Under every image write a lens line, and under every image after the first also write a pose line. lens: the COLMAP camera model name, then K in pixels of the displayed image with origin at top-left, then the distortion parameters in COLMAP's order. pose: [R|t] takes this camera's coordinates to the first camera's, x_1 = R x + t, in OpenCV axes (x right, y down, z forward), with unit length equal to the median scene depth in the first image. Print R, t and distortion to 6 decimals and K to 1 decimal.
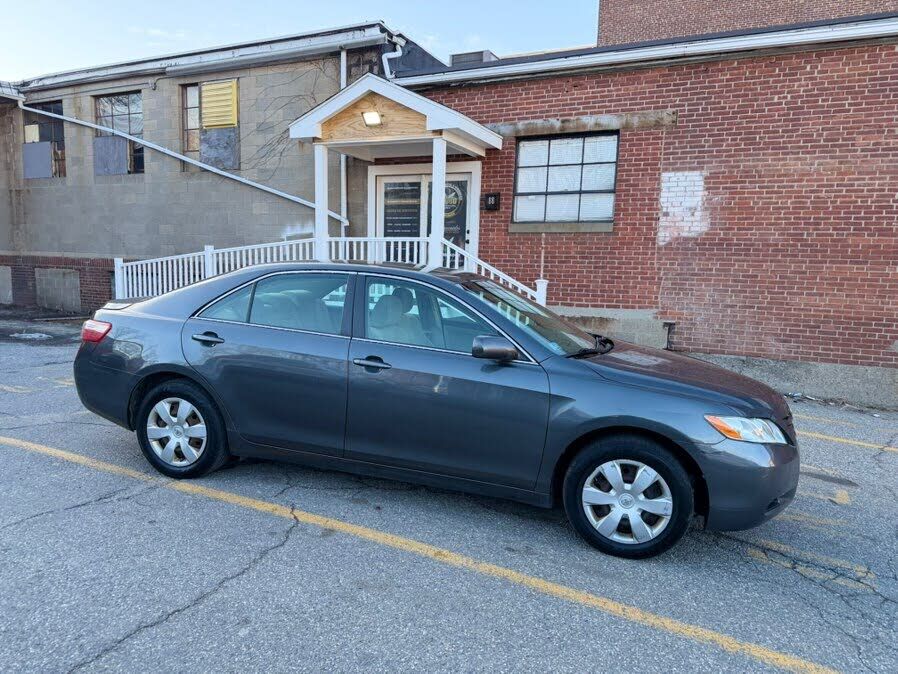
lens RADIAL K [[627.0, 0, 447.0], [0, 627.0, 348.1], [0, 0, 1]] dist [0.054726, -0.058345]
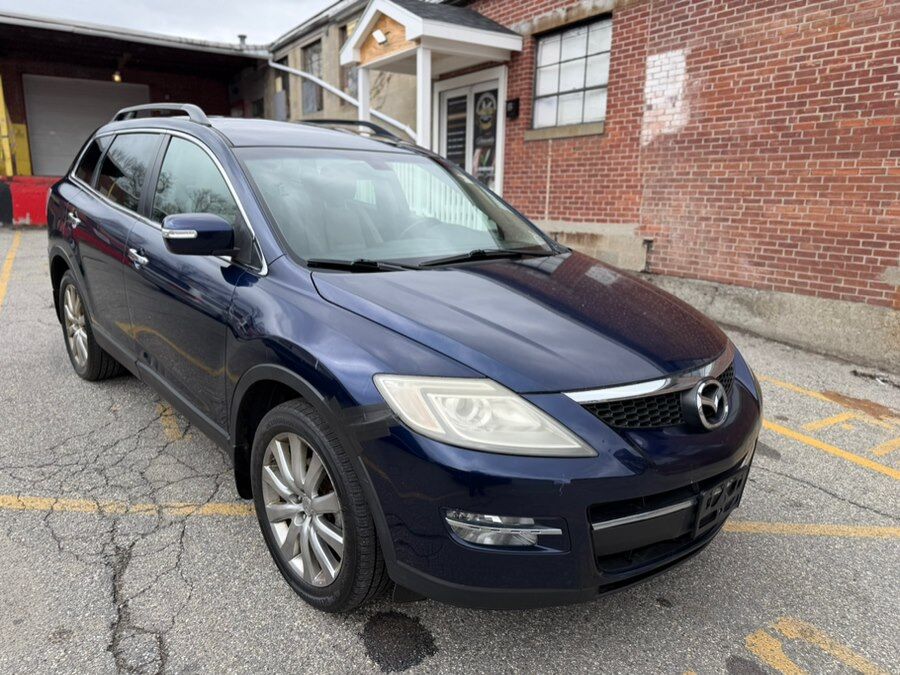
lens RADIAL K [[628.4, 0, 434.8], [0, 628.4, 330.9], [0, 0, 1]] dist [0.054726, -0.058345]
pose [[0.849295, 0.103091, -0.517755, 0.549213], [-0.065365, 0.993736, 0.090643, 0.022610], [0.523856, -0.043140, 0.850713, 0.122746]]
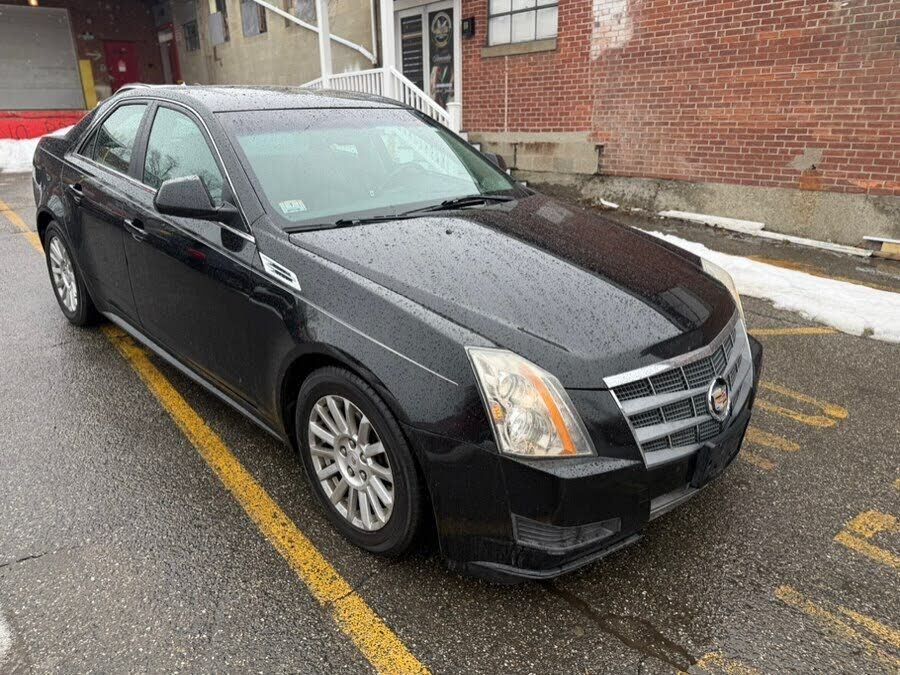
lens RADIAL K [[628.4, 0, 427.0], [0, 628.4, 319.8], [0, 0, 1]] dist [0.054726, -0.058345]
pose [[0.897390, 0.093297, -0.431263, 0.546623], [-0.011029, 0.981828, 0.189452, 0.040978], [0.441101, -0.165256, 0.882111, -0.014514]]
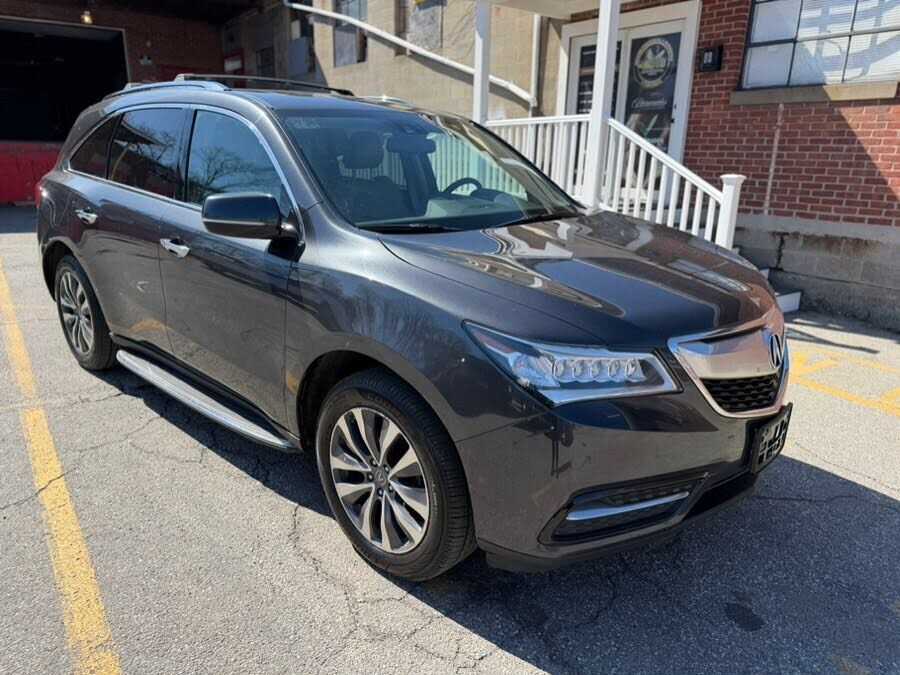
lens RADIAL K [[644.3, 0, 446.6], [0, 644.3, 341.5], [0, 0, 1]] dist [0.016282, -0.014346]
pose [[0.882737, 0.126199, -0.452603, 0.193687], [-0.062846, 0.986312, 0.152440, -0.019795], [0.465646, -0.106120, 0.878585, 0.225425]]
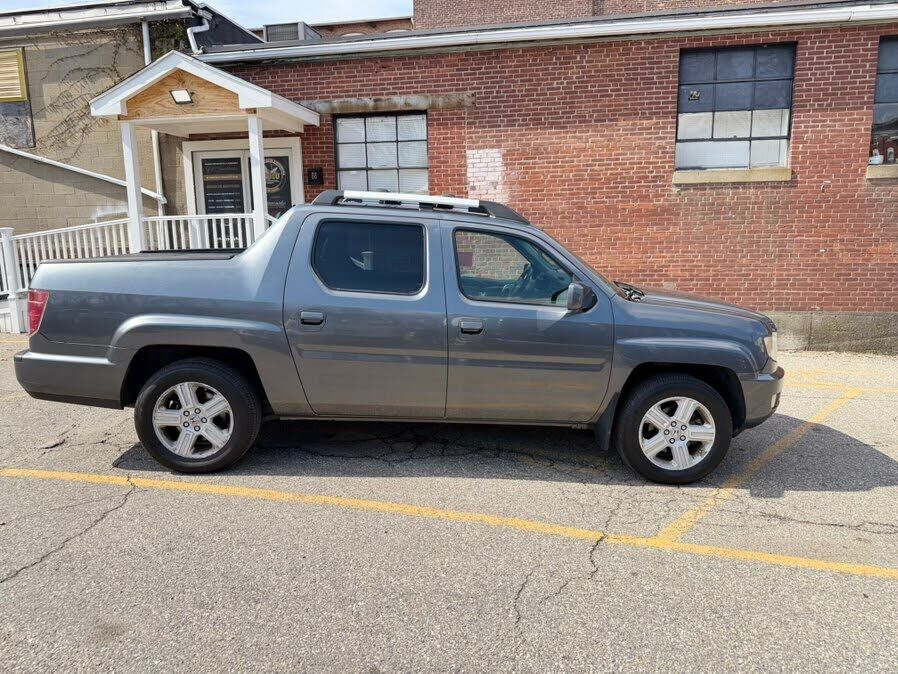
lens RADIAL K [[627.0, 0, 446.5], [0, 627.0, 338.7], [0, 0, 1]] dist [0.054726, -0.058345]
pose [[0.968479, -0.081830, 0.235270, 0.017514], [0.074343, 0.996409, 0.040534, 0.005456], [-0.237742, -0.021765, 0.971084, -0.068263]]
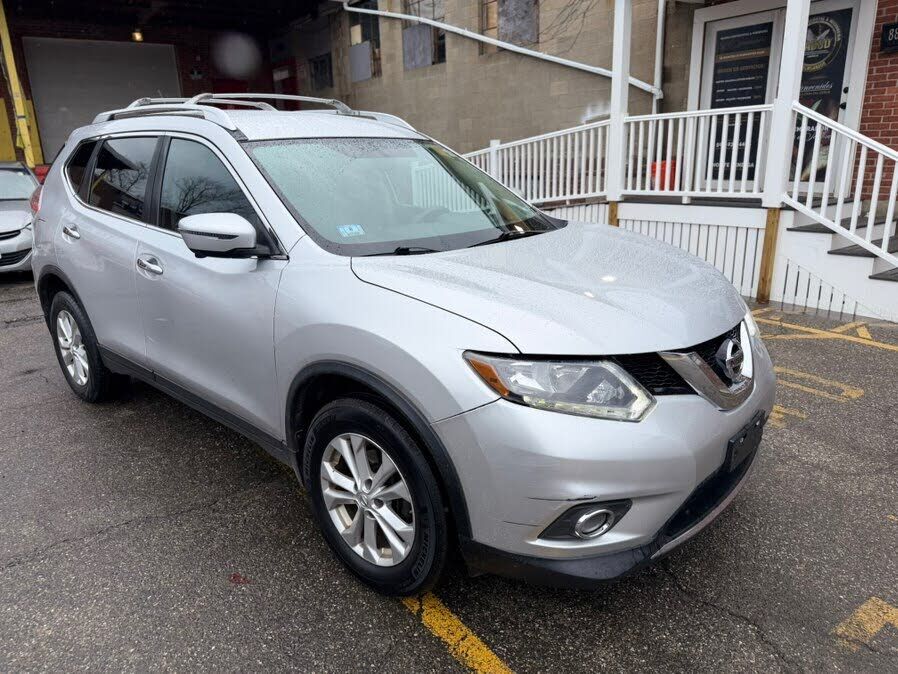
lens RADIAL K [[642.9, 0, 450.5], [0, 642.9, 340.3], [0, 0, 1]] dist [0.016282, -0.014346]
pose [[0.876360, 0.084200, -0.474239, 0.014978], [-0.010511, 0.987710, 0.155942, -0.032438], [0.481541, -0.131676, 0.866475, 0.204093]]
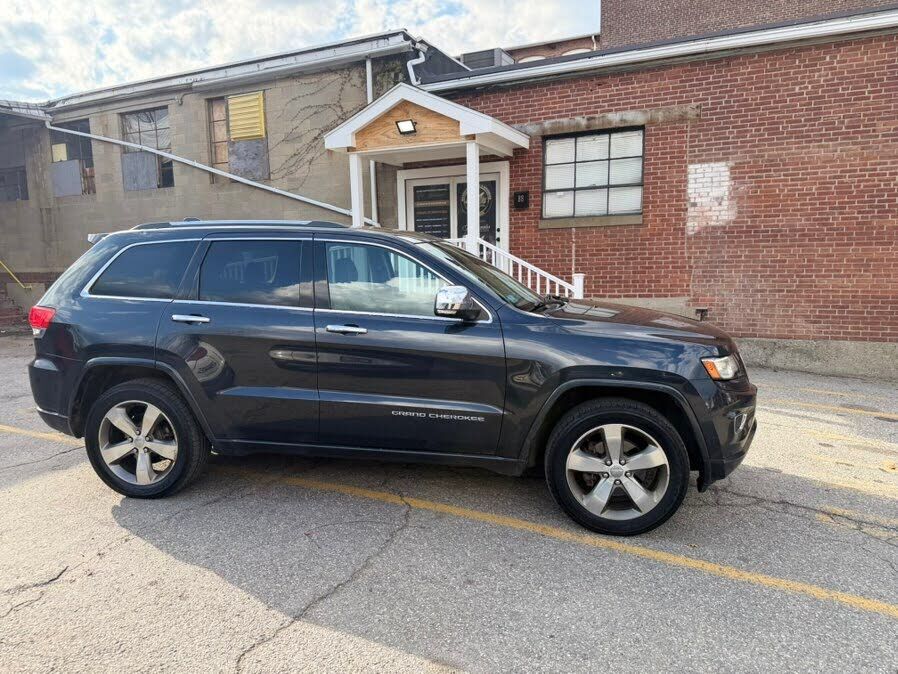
lens RADIAL K [[627.0, 0, 453.7], [0, 627.0, 348.6], [0, 0, 1]] dist [0.054726, -0.058345]
pose [[0.998902, -0.046561, -0.005122, -0.050099], [0.046609, 0.998867, 0.009597, -0.004653], [0.004669, -0.009825, 0.999941, -0.039156]]
